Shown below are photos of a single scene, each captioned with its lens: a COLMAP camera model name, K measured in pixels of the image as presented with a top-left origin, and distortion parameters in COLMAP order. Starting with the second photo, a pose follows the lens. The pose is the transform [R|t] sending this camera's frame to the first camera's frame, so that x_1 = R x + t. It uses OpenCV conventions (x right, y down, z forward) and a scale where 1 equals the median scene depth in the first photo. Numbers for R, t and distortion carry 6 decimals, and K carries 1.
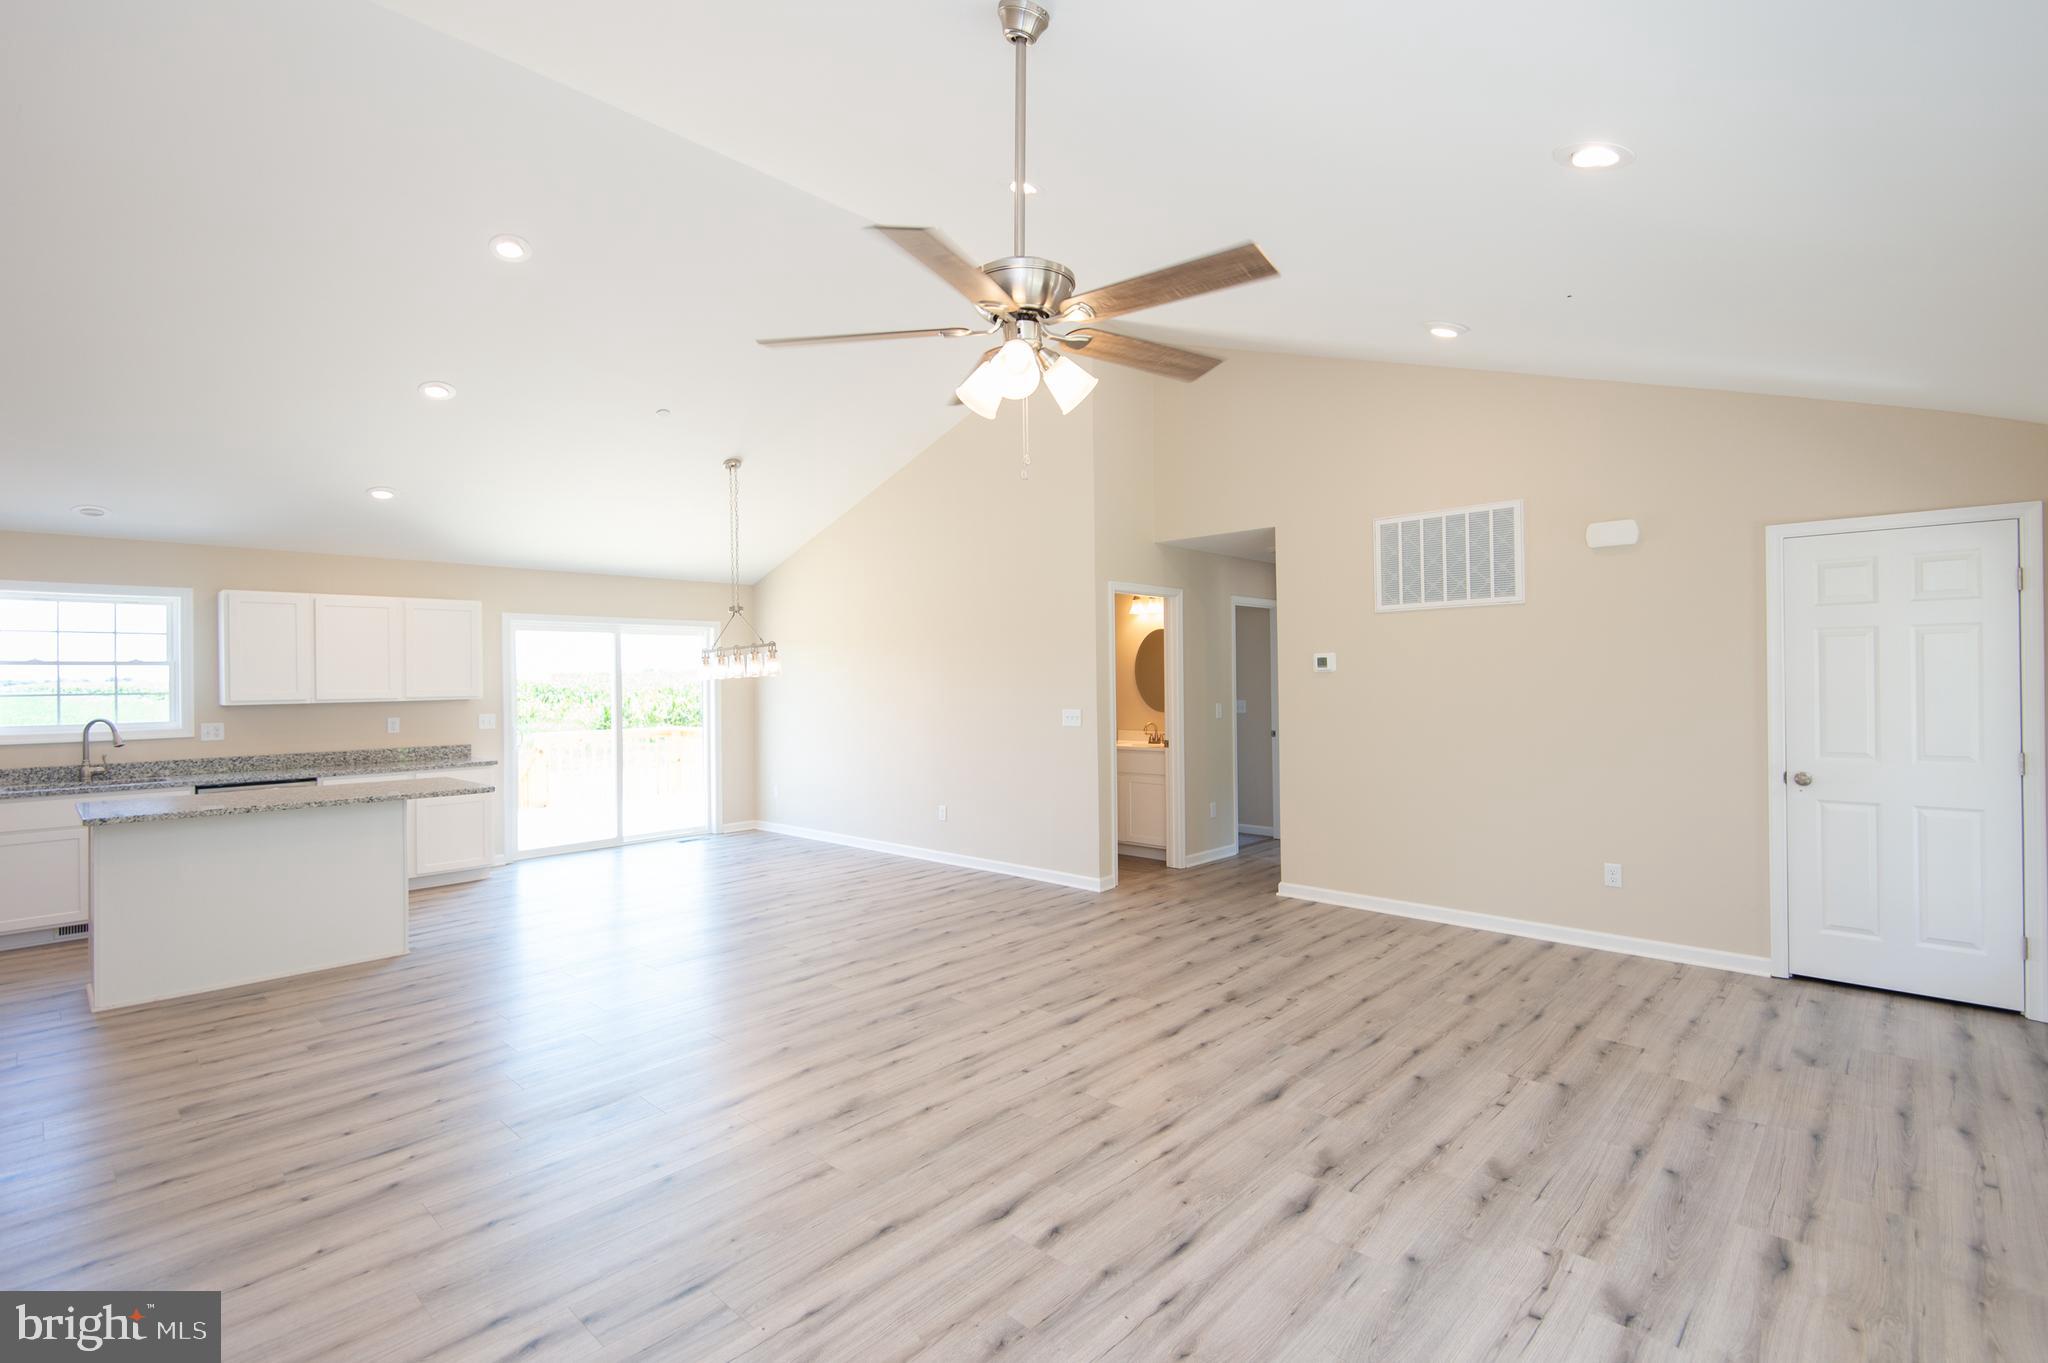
lens RADIAL K [[934.4, 0, 1029.1], [0, 934.4, 682.6], [0, 0, 1]] dist [0.029354, -0.011909]
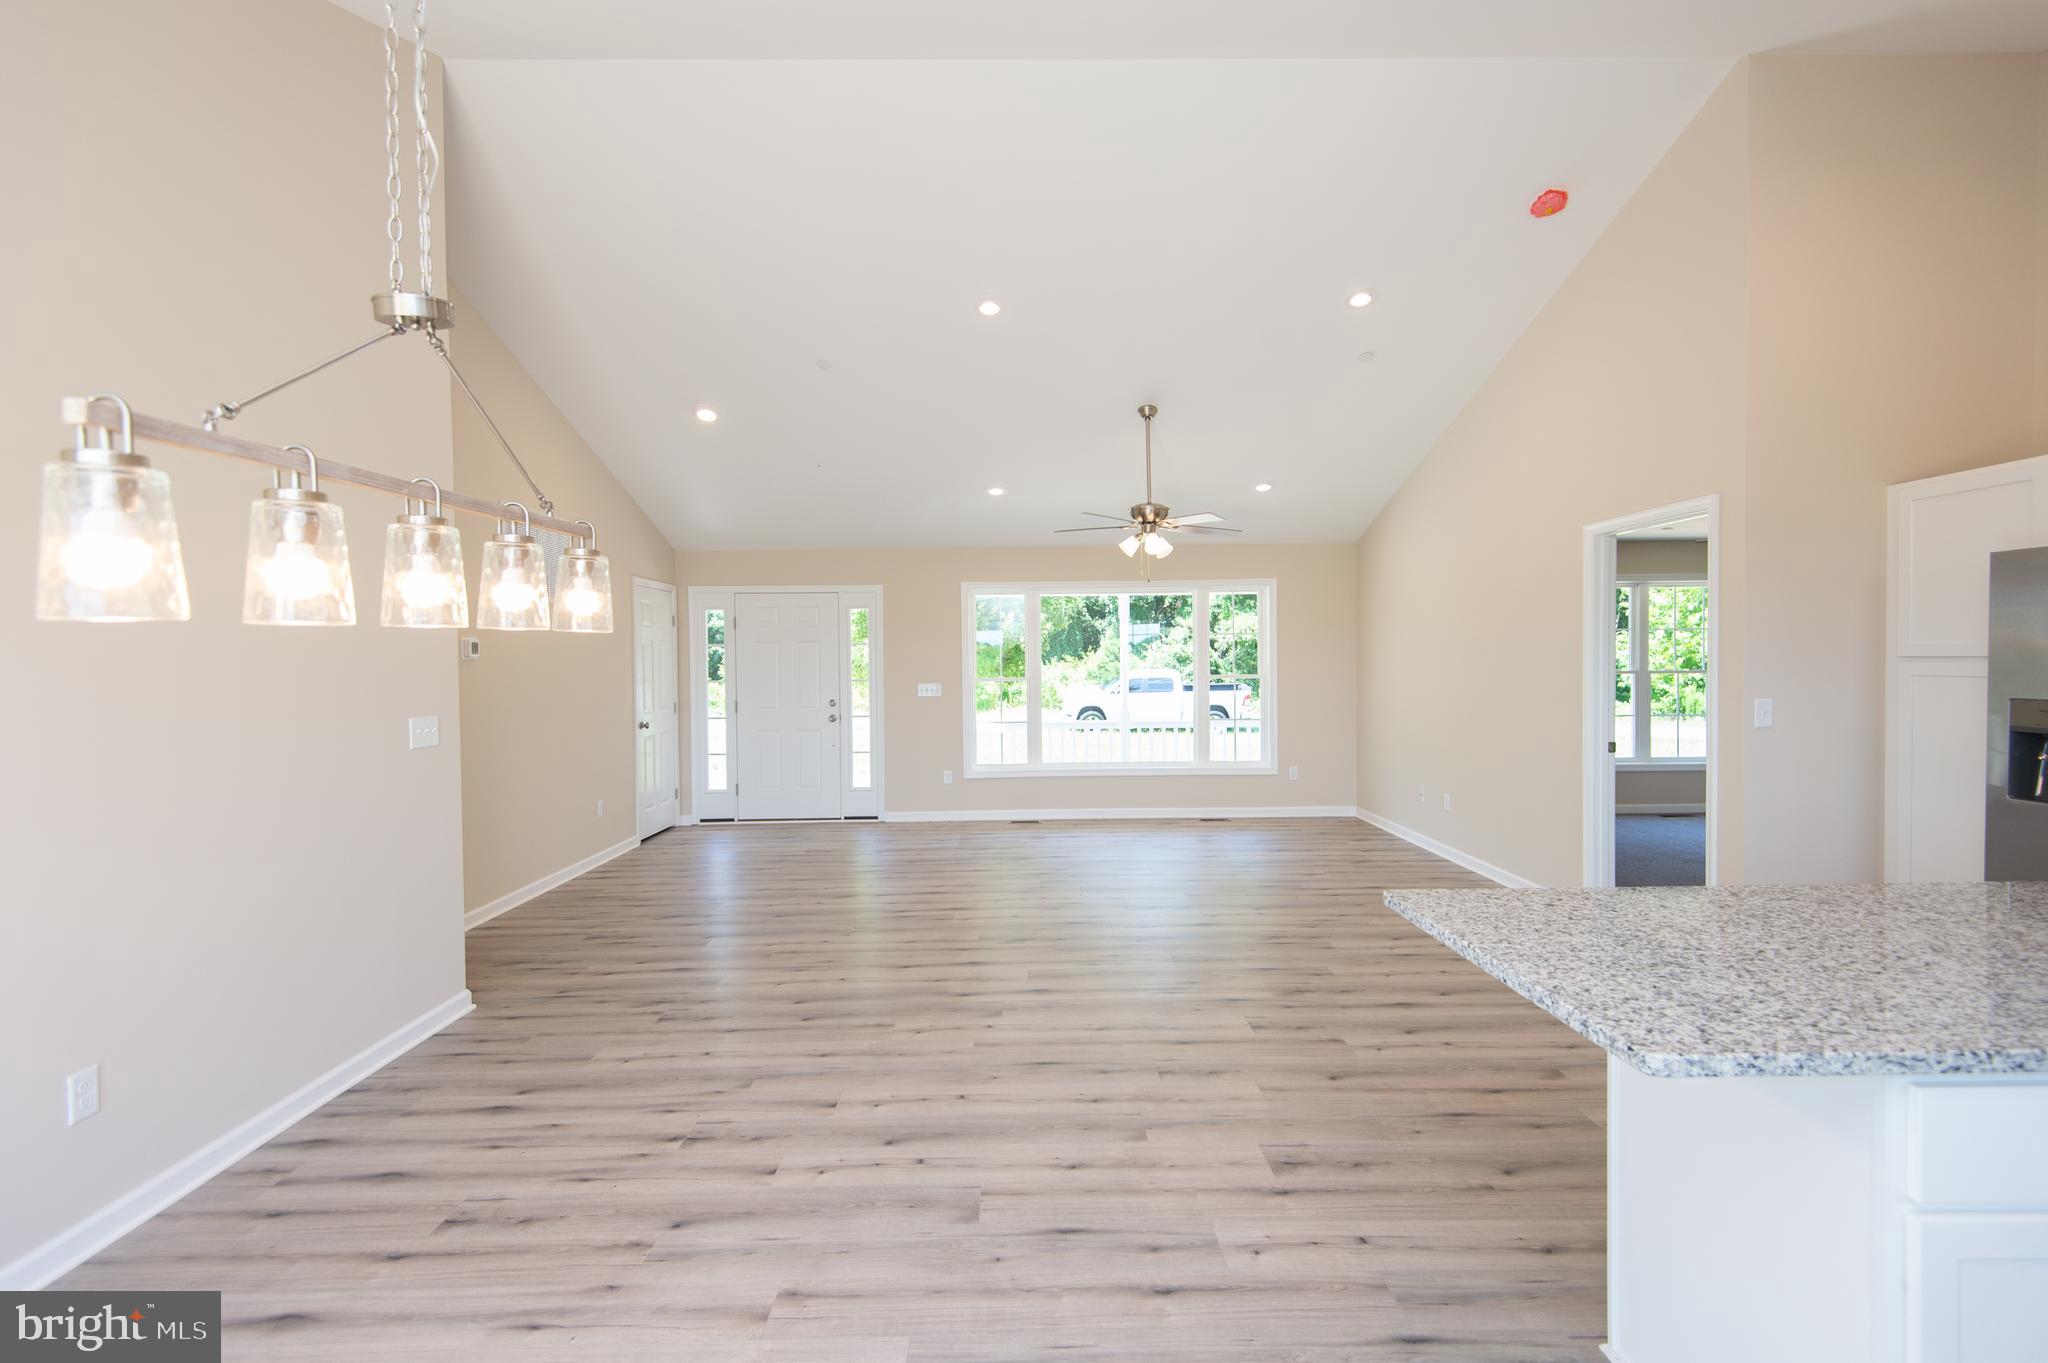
lens RADIAL K [[934.4, 0, 1024.4], [0, 934.4, 674.2], [0, 0, 1]] dist [0.029354, -0.011909]
pose [[-0.690335, 0.010443, 0.723415, -1.026265], [0.022134, 0.999733, 0.006691, 0.011582], [-0.723152, 0.020631, -0.690381, 1.890302]]
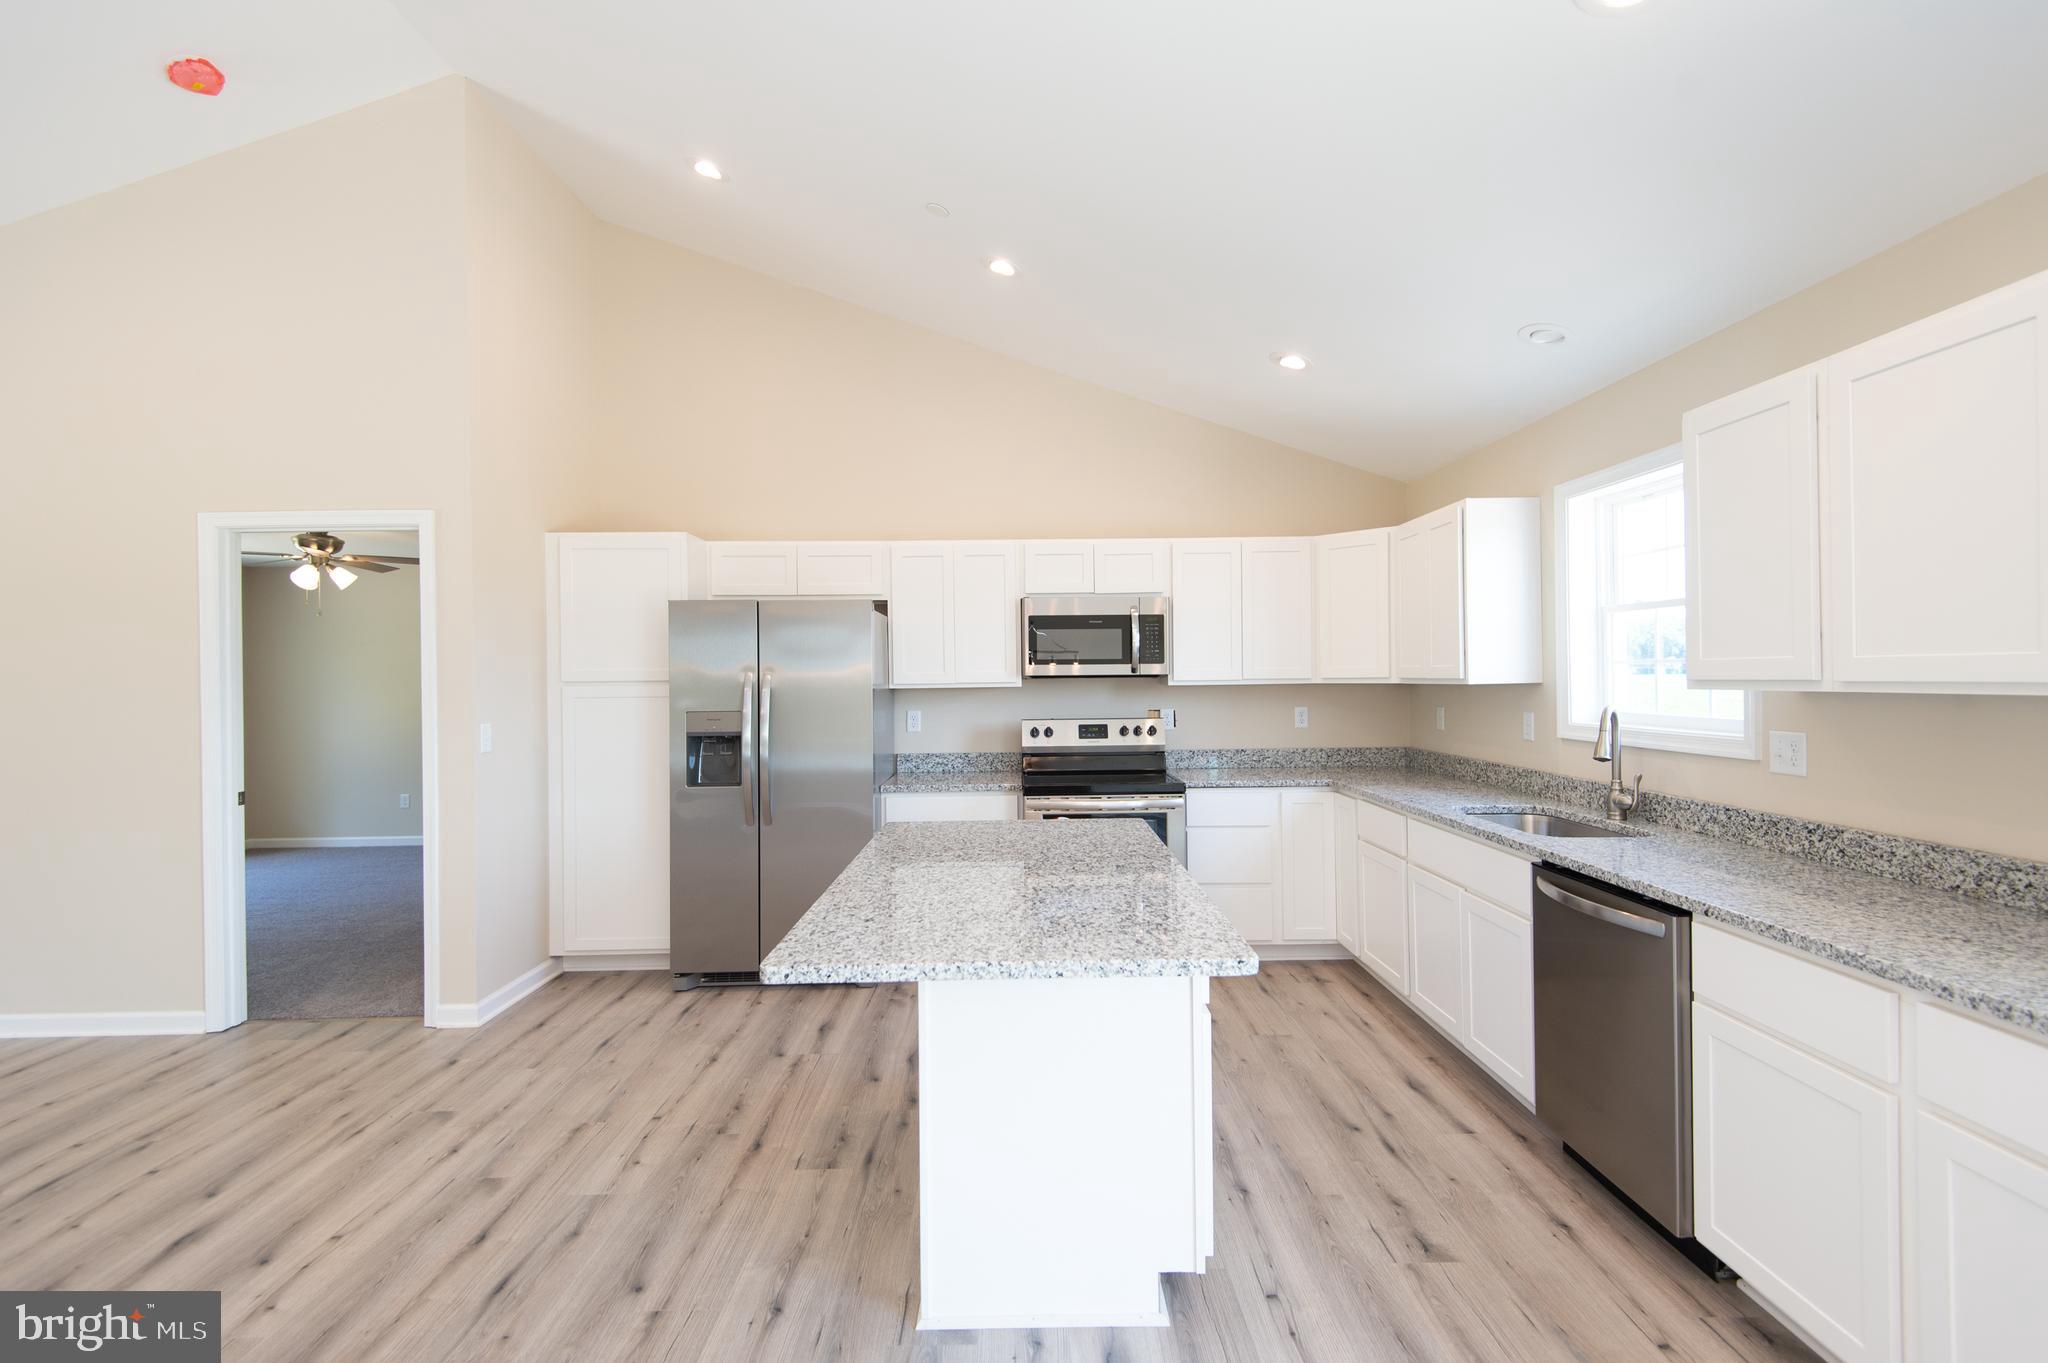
lens RADIAL K [[934.4, 0, 1026.4], [0, 934.4, 670.9], [0, 0, 1]] dist [0.029354, -0.011909]
pose [[-0.724626, 0.021149, -0.688818, -0.559205], [0.021636, 0.999734, 0.007935, 0.010370], [0.688803, -0.009154, -0.724891, 1.755480]]
